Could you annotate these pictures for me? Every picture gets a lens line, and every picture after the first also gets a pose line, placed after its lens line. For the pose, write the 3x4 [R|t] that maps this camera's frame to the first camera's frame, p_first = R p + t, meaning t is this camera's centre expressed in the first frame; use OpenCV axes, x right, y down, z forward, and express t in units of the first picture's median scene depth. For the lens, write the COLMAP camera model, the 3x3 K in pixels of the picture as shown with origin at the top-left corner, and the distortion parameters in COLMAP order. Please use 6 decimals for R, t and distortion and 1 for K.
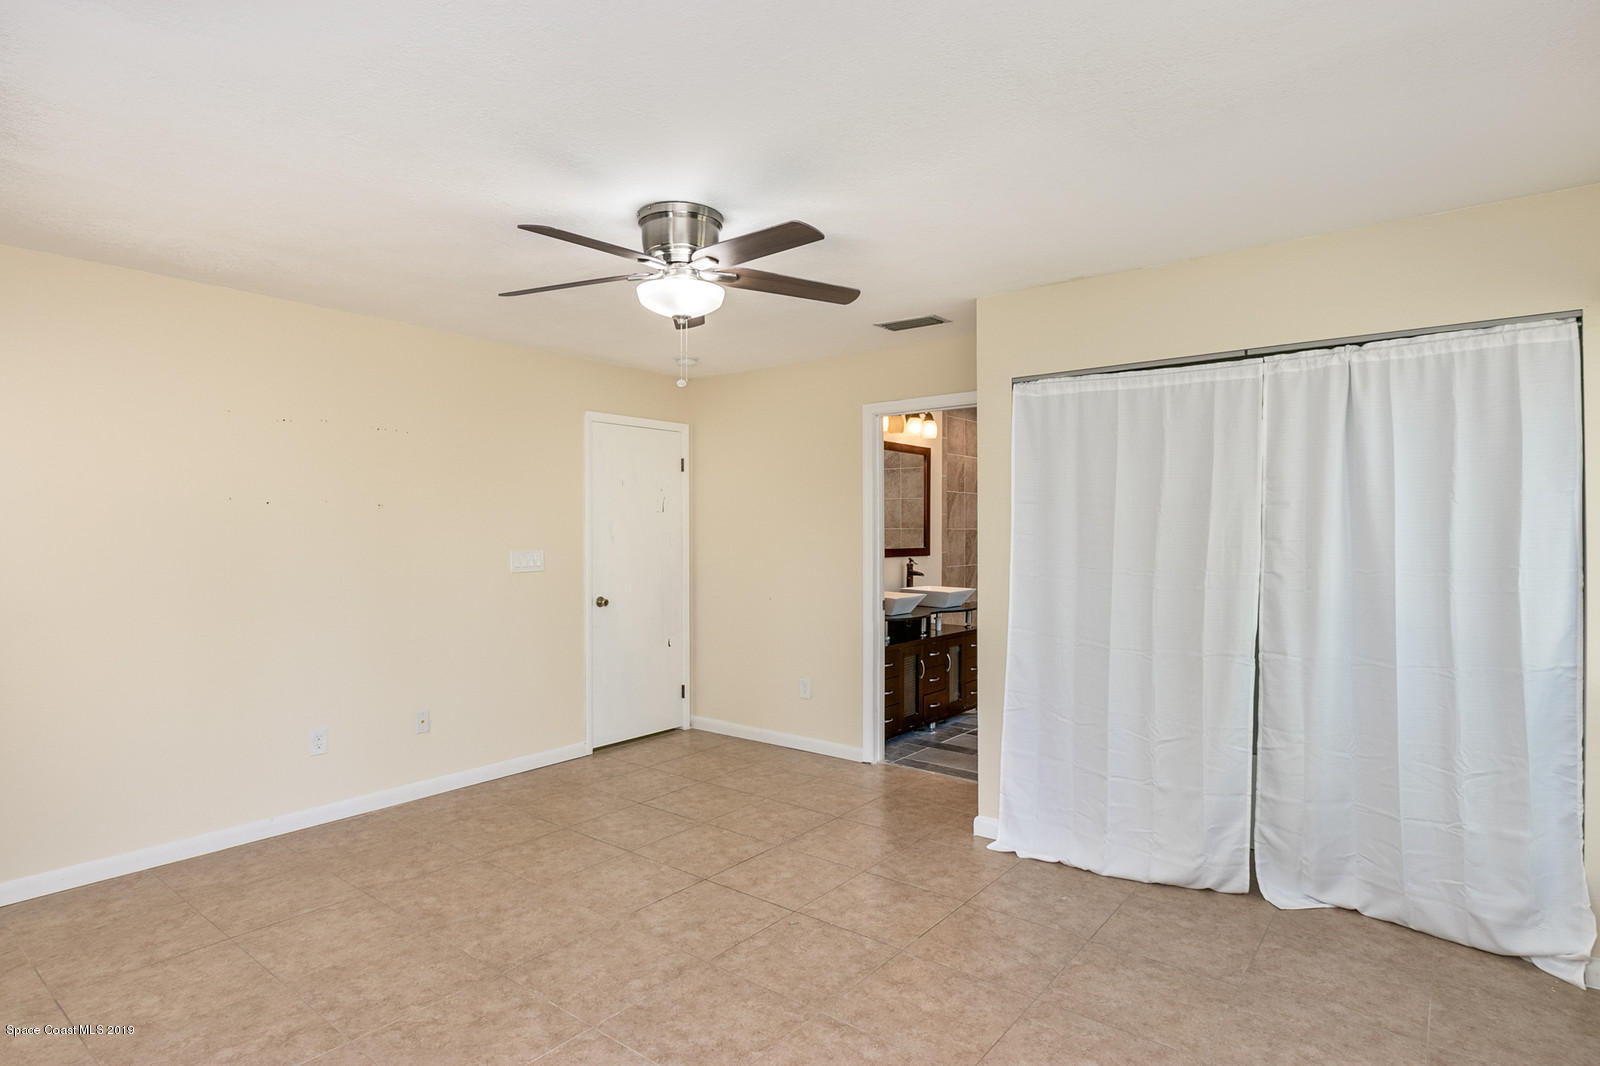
lens RADIAL K [[892.9, 0, 800.0], [0, 892.9, 533.0], [0, 0, 1]] dist [0.001549, -0.000669]
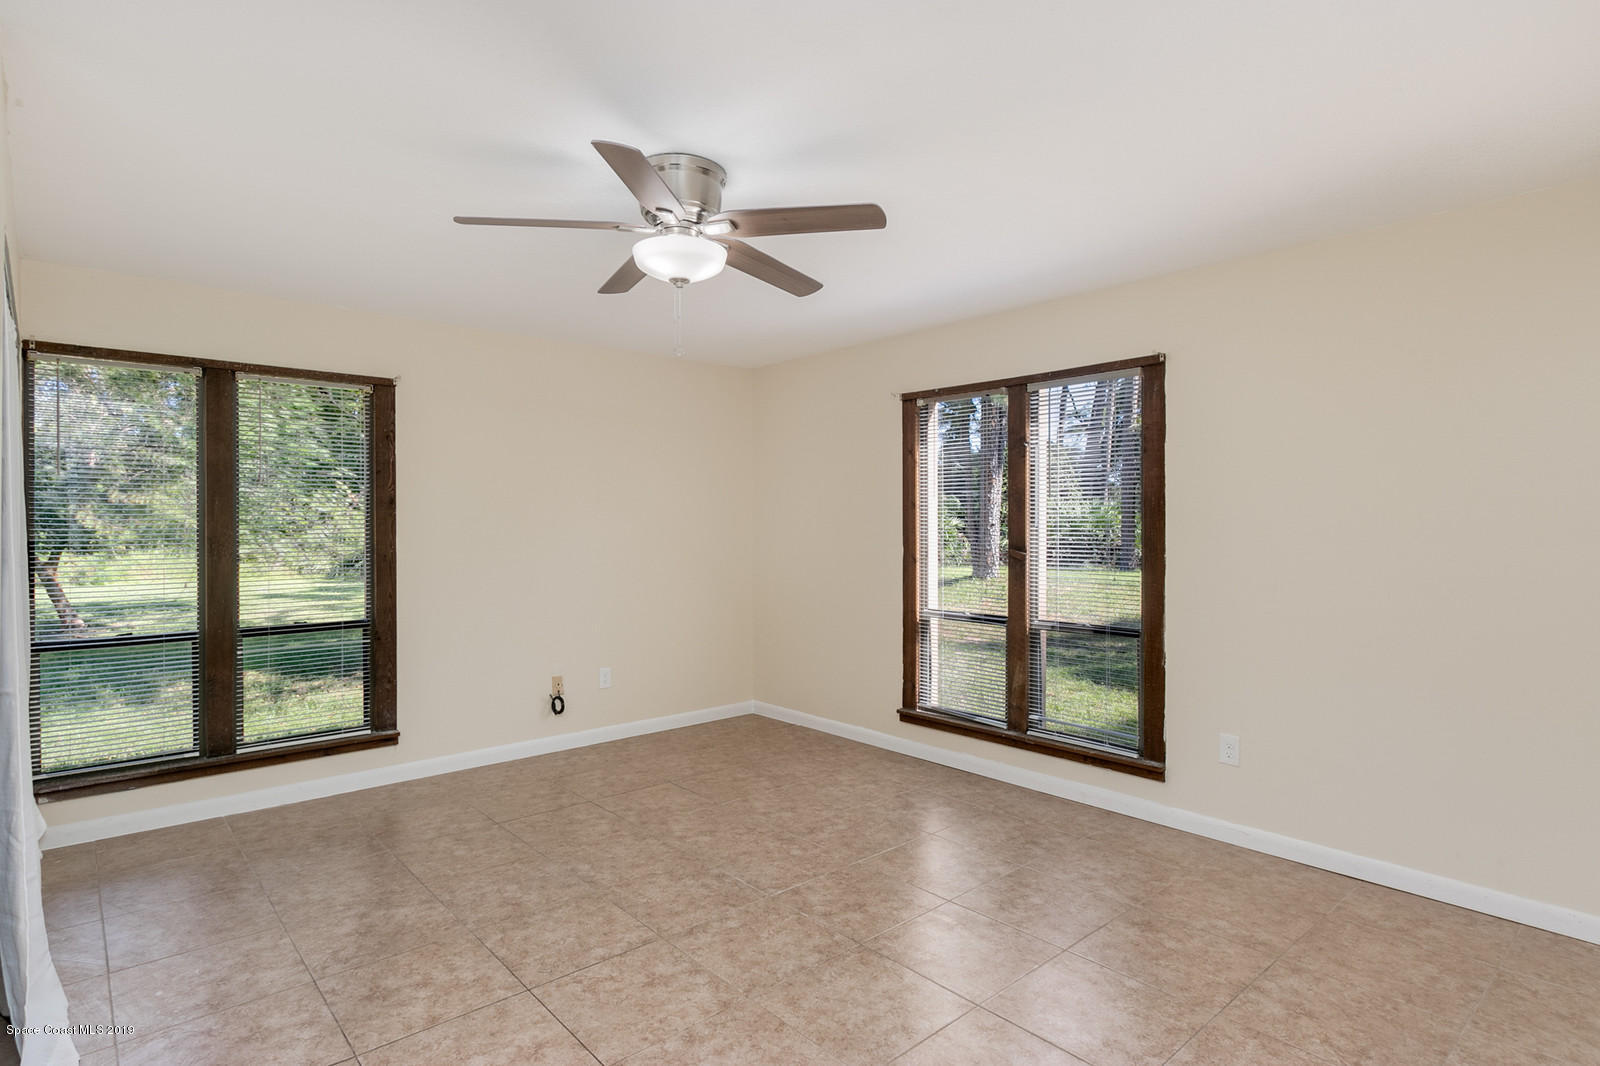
lens RADIAL K [[892.9, 0, 800.0], [0, 892.9, 533.0], [0, 0, 1]] dist [0.001549, -0.000669]
pose [[-0.986514, -0.000780, 0.163676, -0.409296], [0.001123, 0.999933, 0.011535, 0.009588], [-0.163674, 0.011564, -0.986447, 1.904591]]
